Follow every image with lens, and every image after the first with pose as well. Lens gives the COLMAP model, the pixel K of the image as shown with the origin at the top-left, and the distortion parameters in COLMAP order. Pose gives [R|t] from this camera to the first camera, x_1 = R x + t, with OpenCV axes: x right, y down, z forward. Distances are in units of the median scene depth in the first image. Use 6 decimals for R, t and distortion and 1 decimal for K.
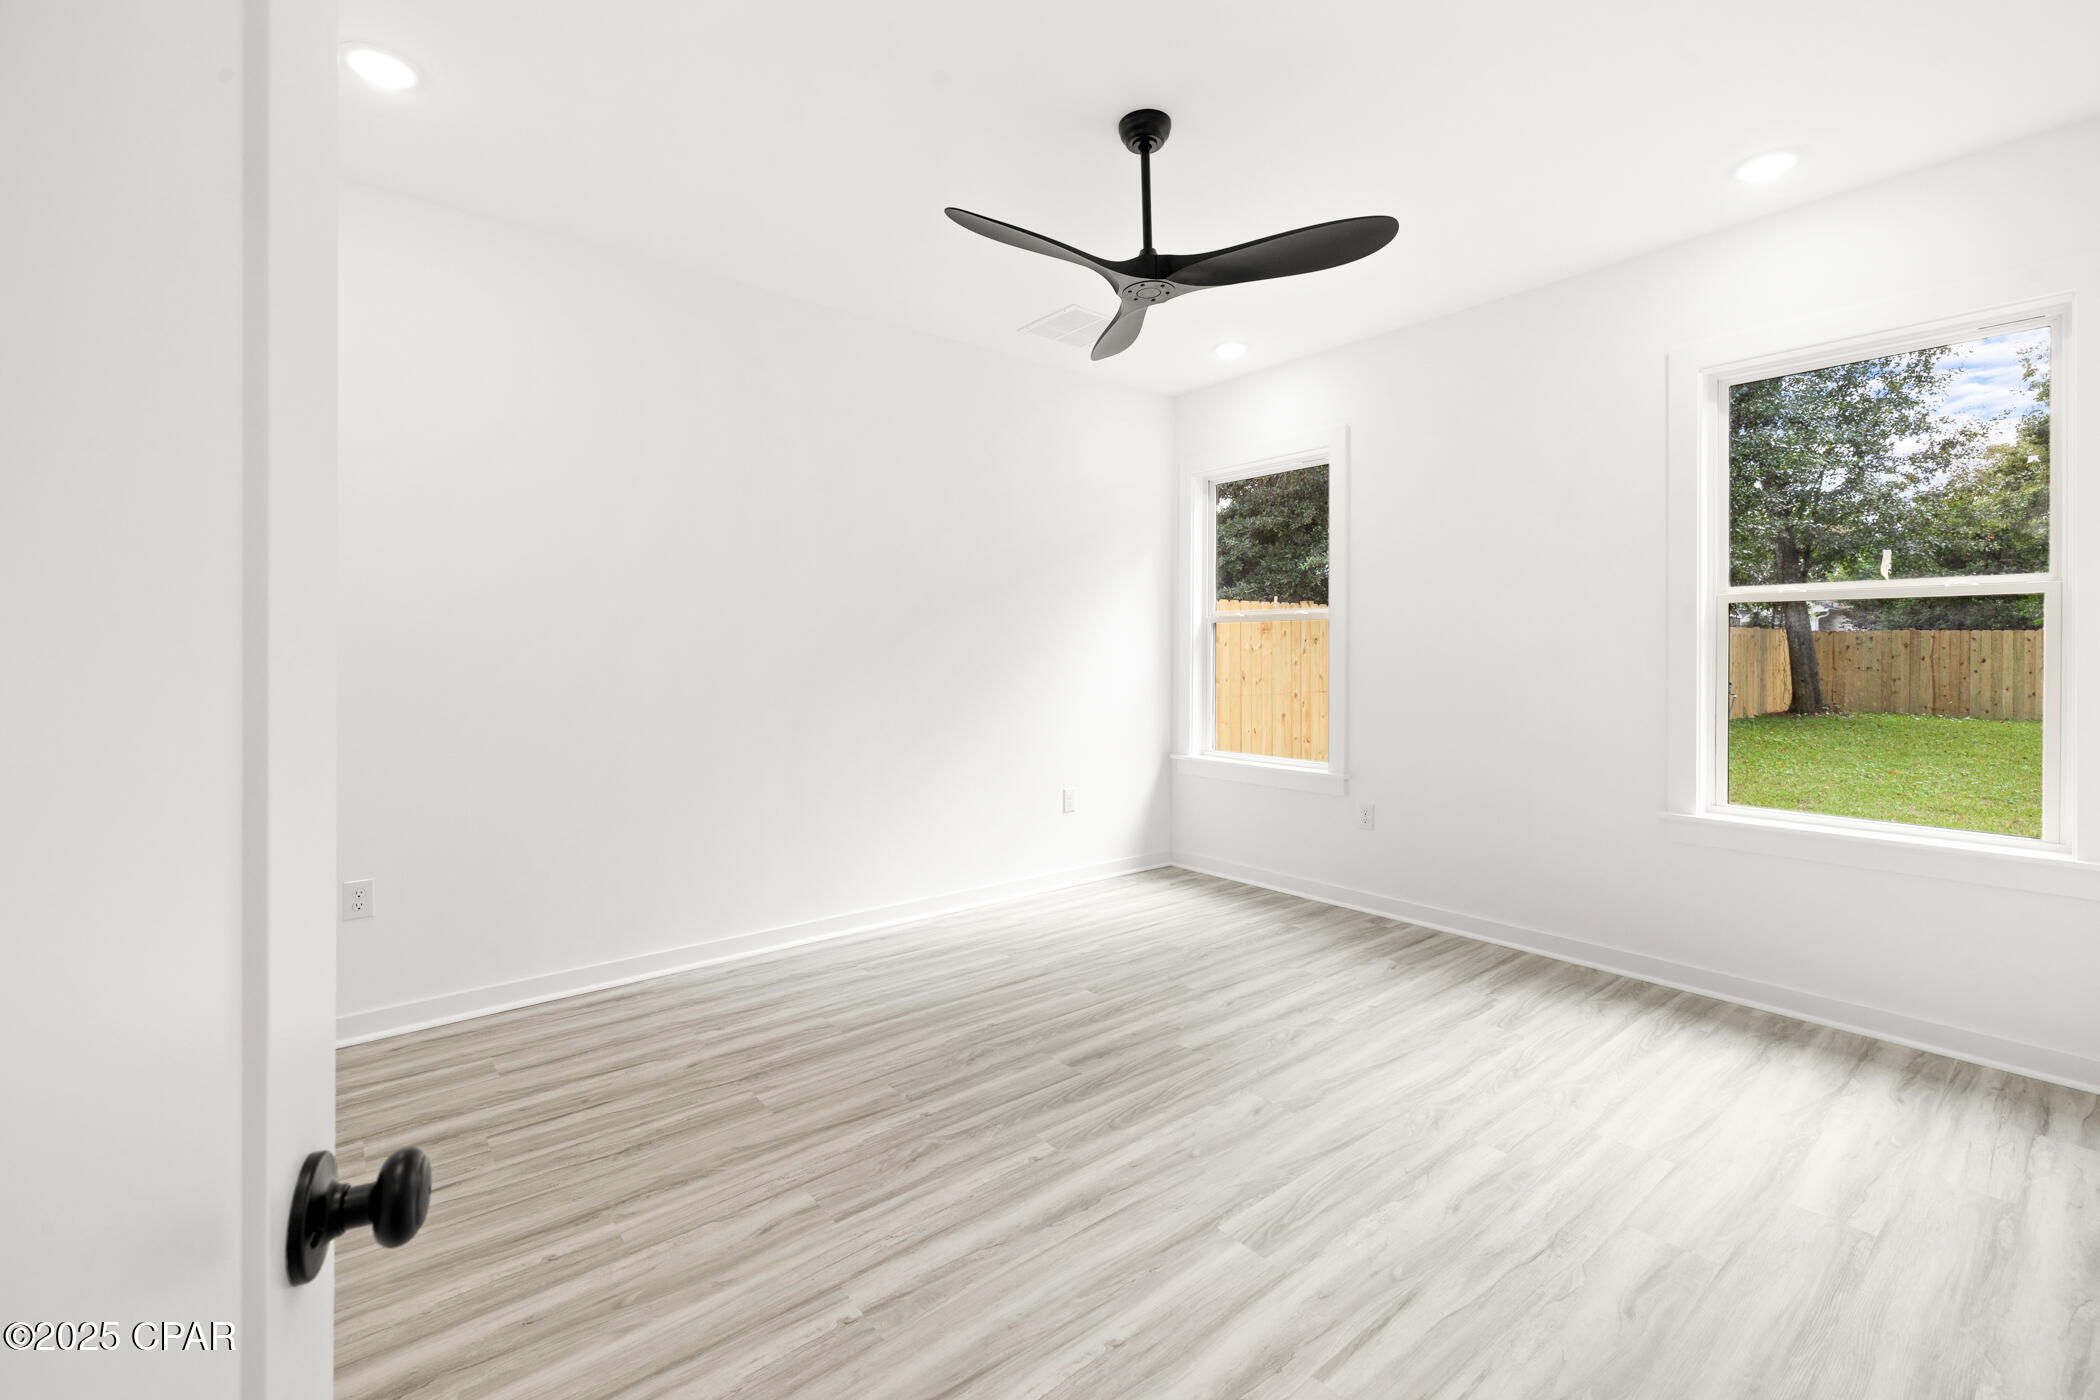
lens RADIAL K [[883.9, 0, 1021.4], [0, 883.9, 640.0], [0, 0, 1]] dist [-0.001470, 0.000669]
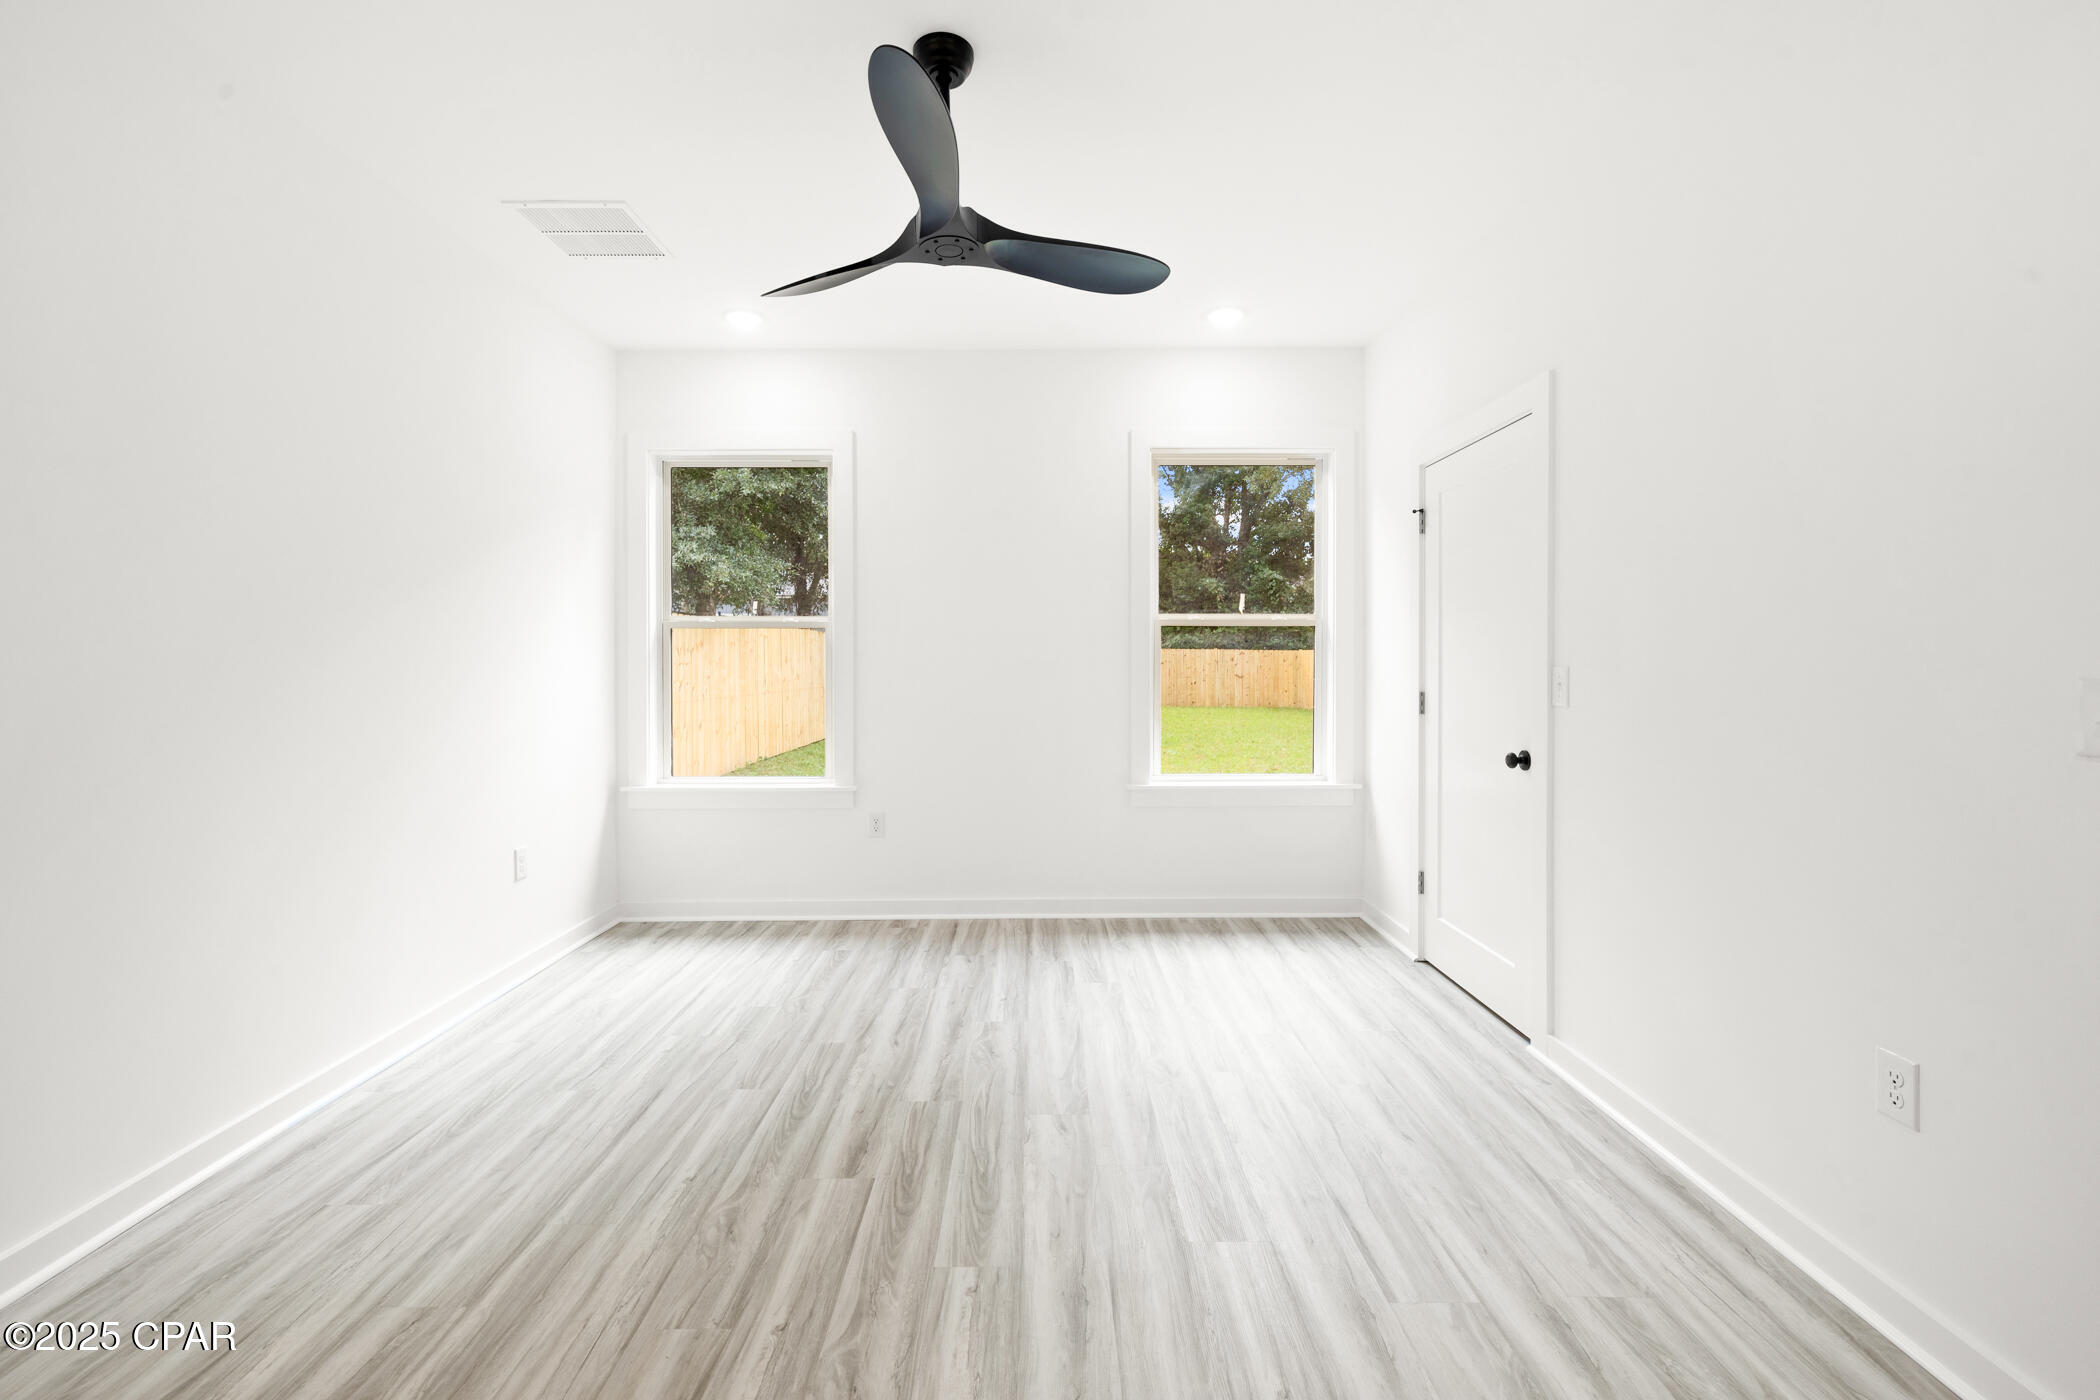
lens RADIAL K [[883.9, 0, 1050.5], [0, 883.9, 664.1], [0, 0, 1]] dist [-0.001470, 0.000669]
pose [[0.619844, -0.004928, 0.784709, -0.422308], [-0.009140, 0.999867, 0.013499, 0.000360], [-0.784672, -0.015539, 0.619717, 0.331118]]
